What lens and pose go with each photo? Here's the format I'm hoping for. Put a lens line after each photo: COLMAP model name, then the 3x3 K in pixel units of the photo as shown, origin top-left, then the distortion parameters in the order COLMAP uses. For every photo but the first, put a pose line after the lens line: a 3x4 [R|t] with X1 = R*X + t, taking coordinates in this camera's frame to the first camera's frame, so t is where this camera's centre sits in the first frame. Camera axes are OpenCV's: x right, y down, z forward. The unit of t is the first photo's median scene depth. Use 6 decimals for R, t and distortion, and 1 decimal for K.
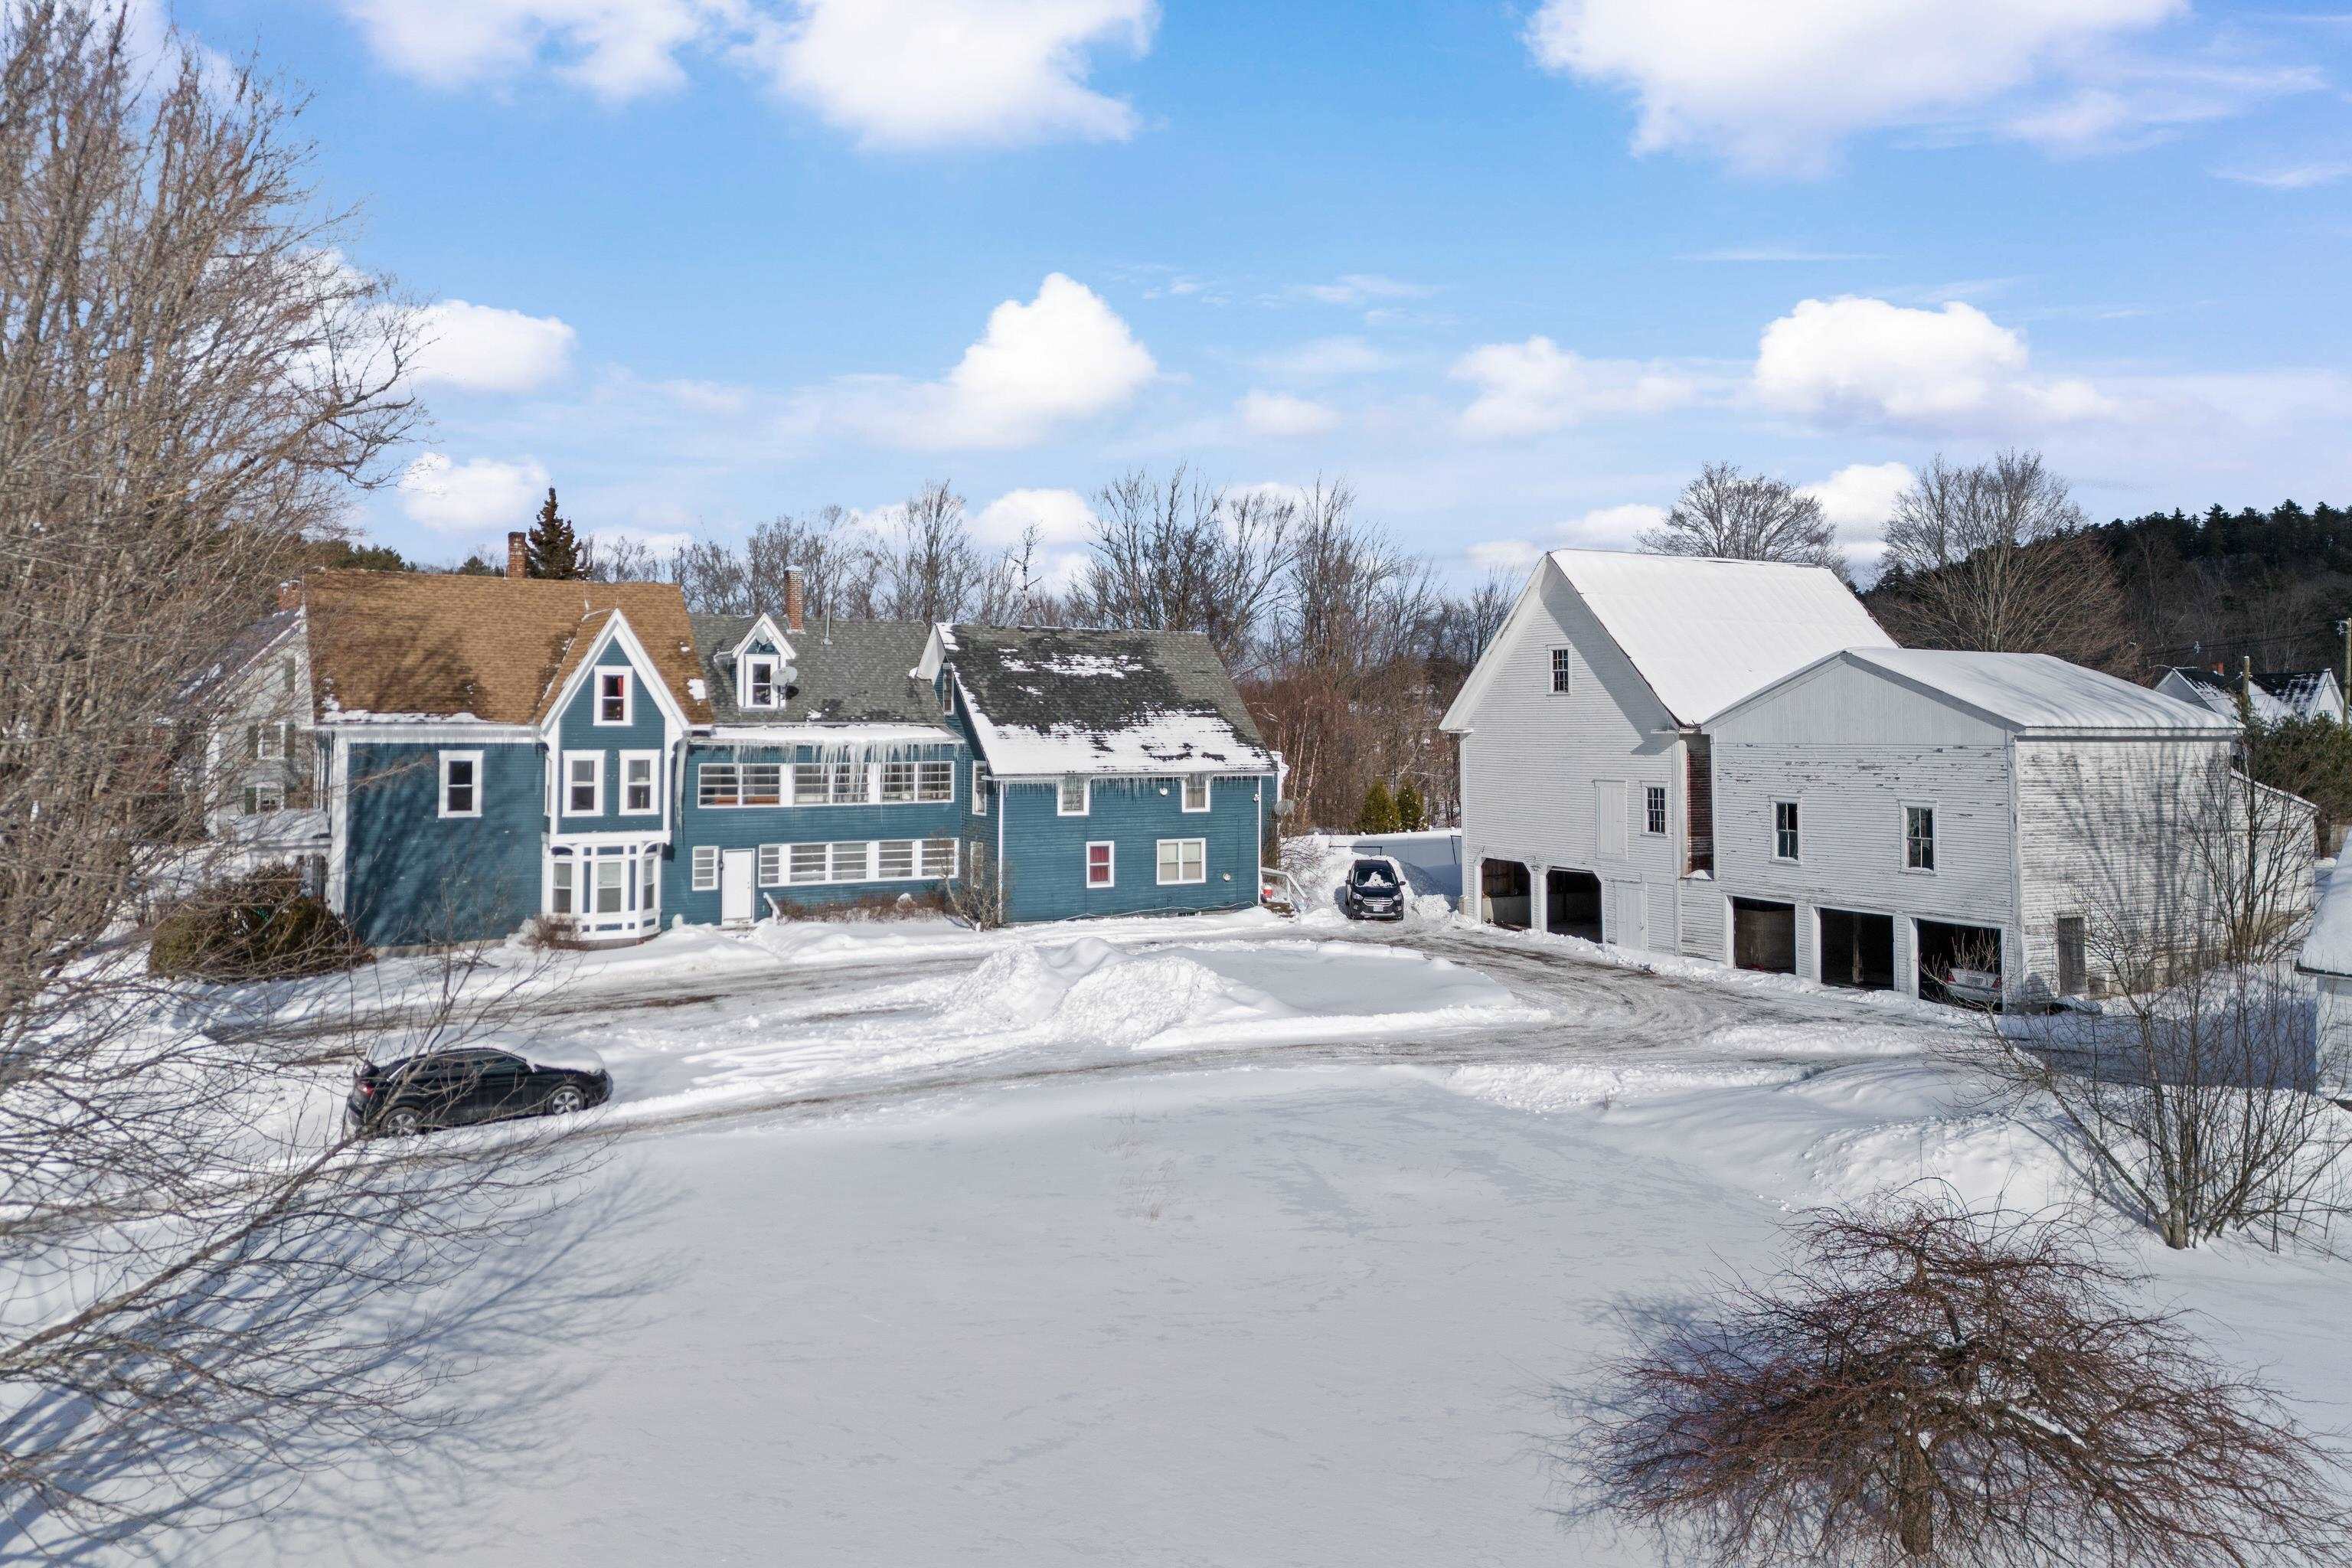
lens RADIAL K [[1708.3, 0, 1176.1], [0, 1708.3, 673.4], [0, 0, 1]] dist [0.108108, -0.111633]
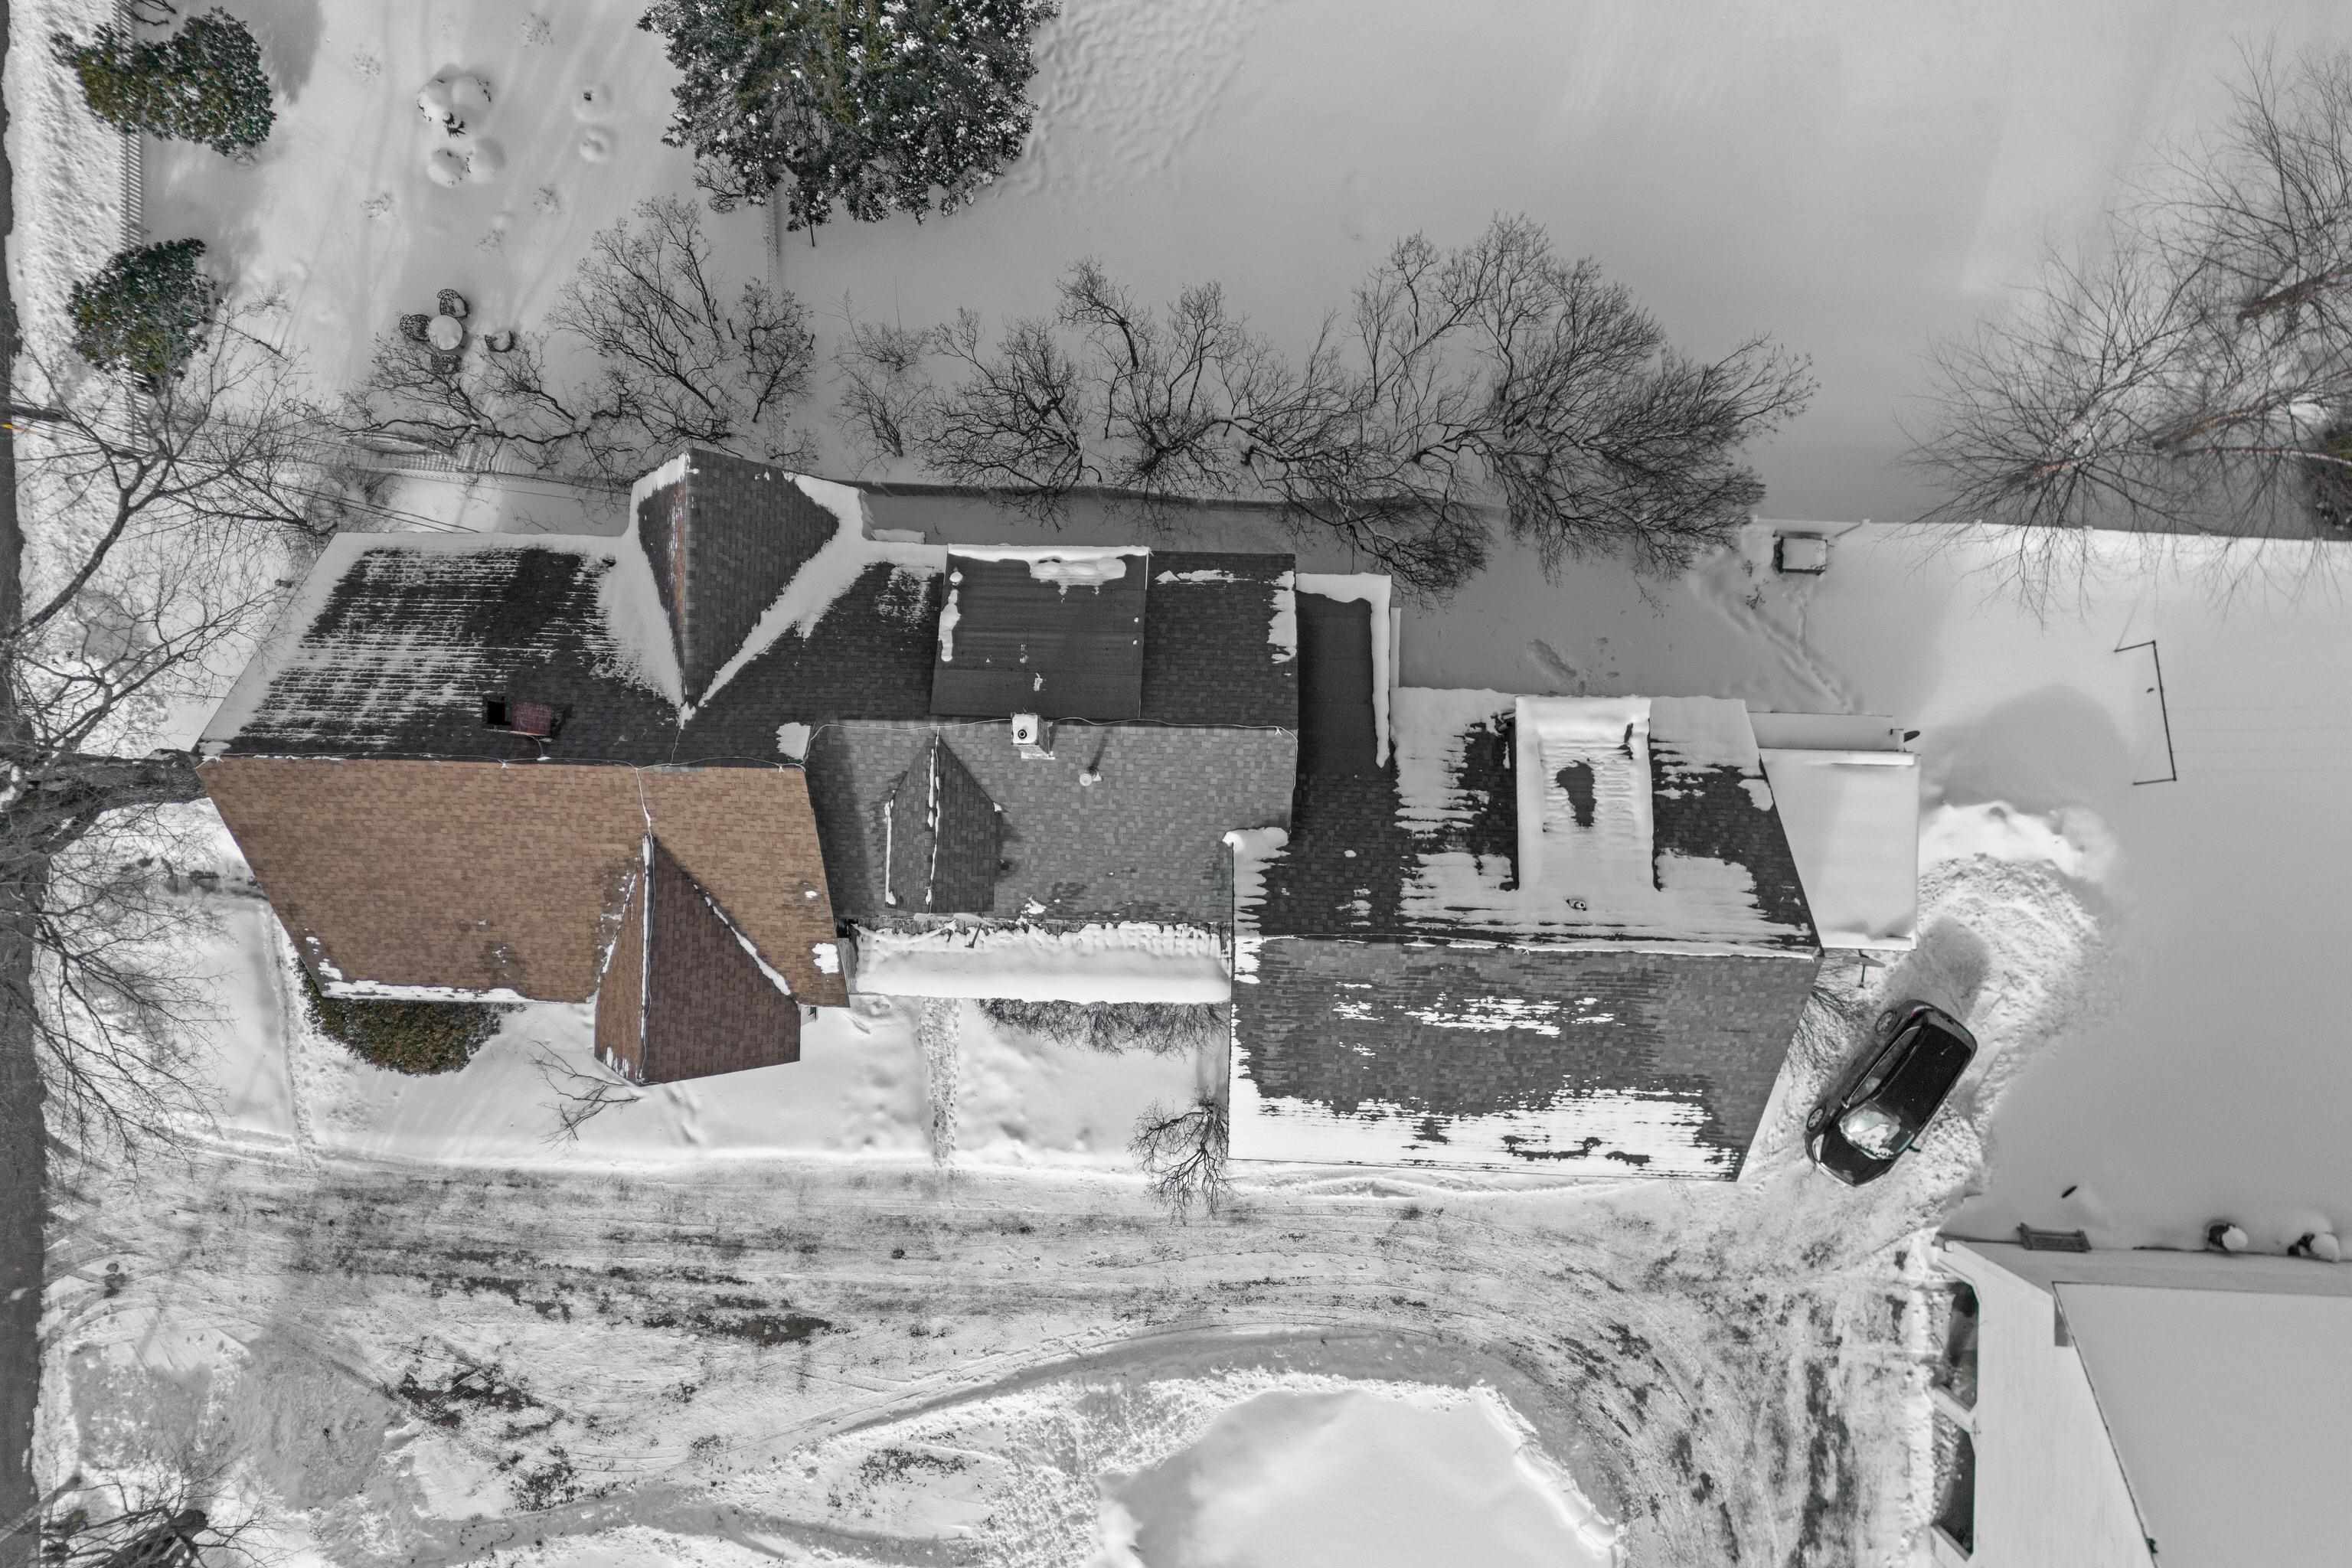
lens RADIAL K [[1706.3, 0, 1177.5], [0, 1706.3, 784.6], [0, 0, 1]] dist [0.088744, -0.084845]
pose [[0.858406, 0.511805, -0.034576, -0.175328], [0.041900, -0.002779, 0.999118, -0.615569], [0.511257, -0.859097, -0.023830, 1.126941]]
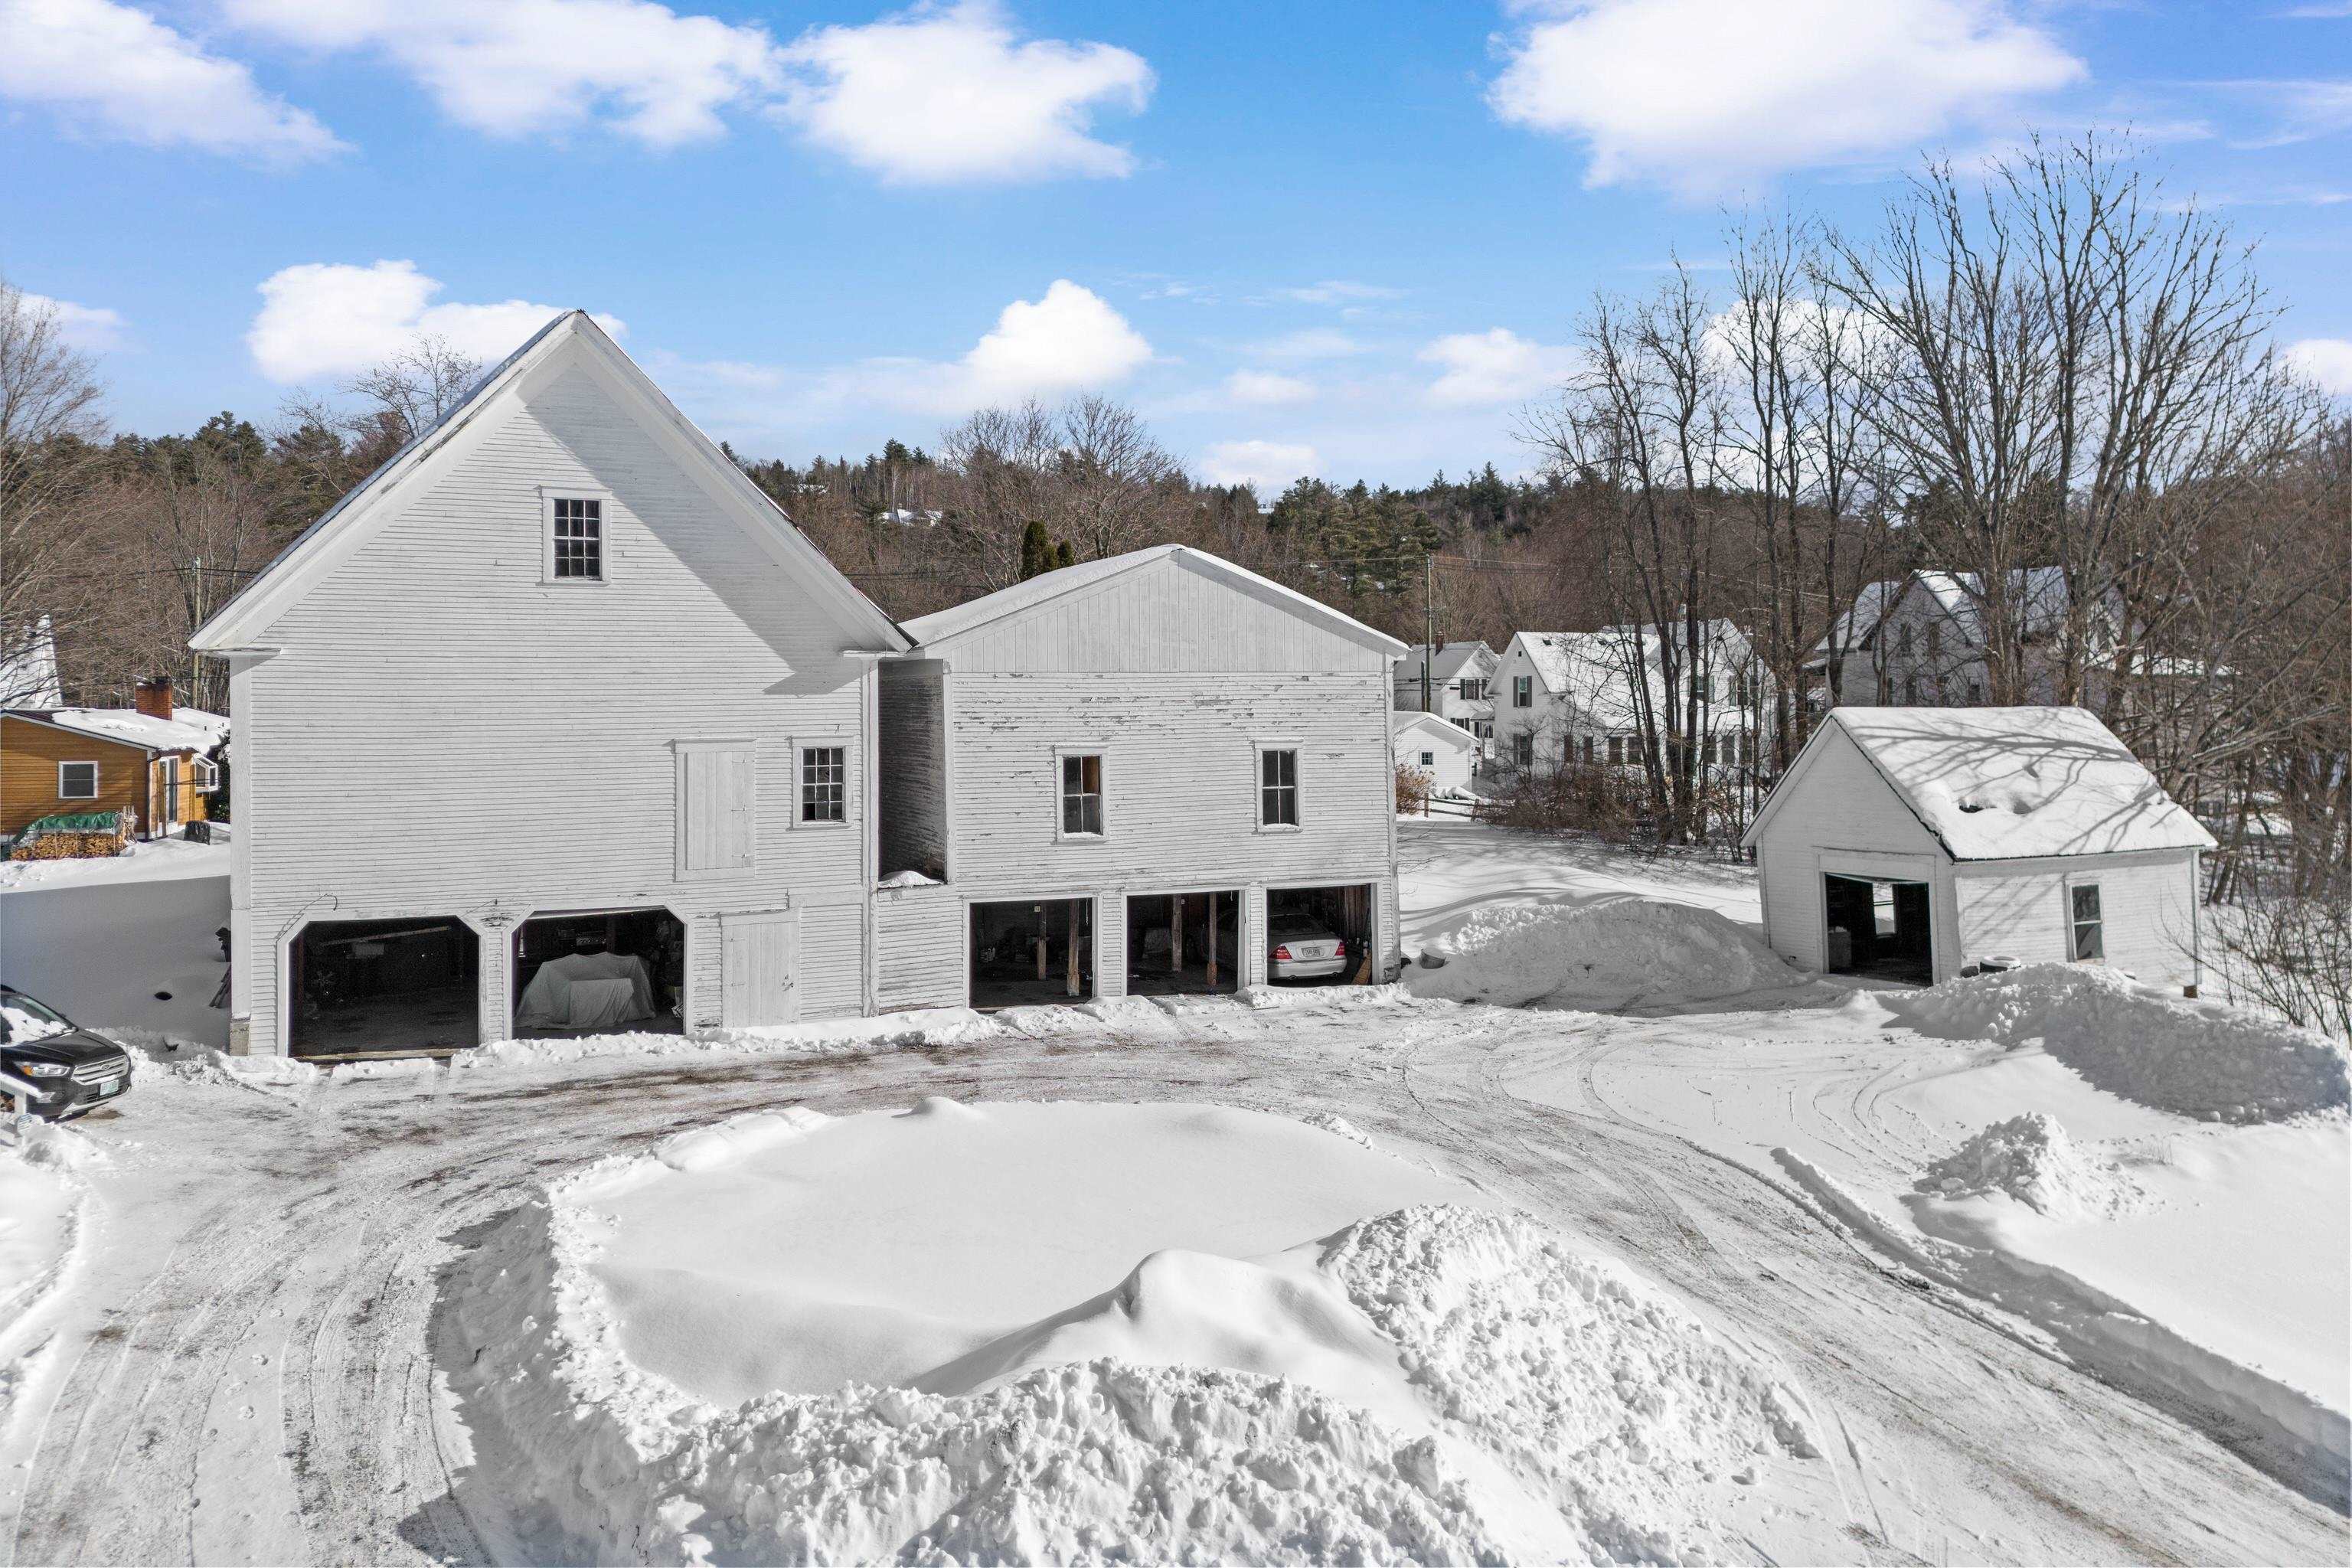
lens RADIAL K [[1658.0, 0, 1140.8], [0, 1658.0, 669.6], [0, 0, 1]] dist [0.127210, -0.169432]
pose [[0.112321, 0.017196, 0.993523, -0.280075], [-0.025677, 0.999567, -0.014397, 0.042908], [-0.993340, -0.023894, 0.112714, 0.793463]]
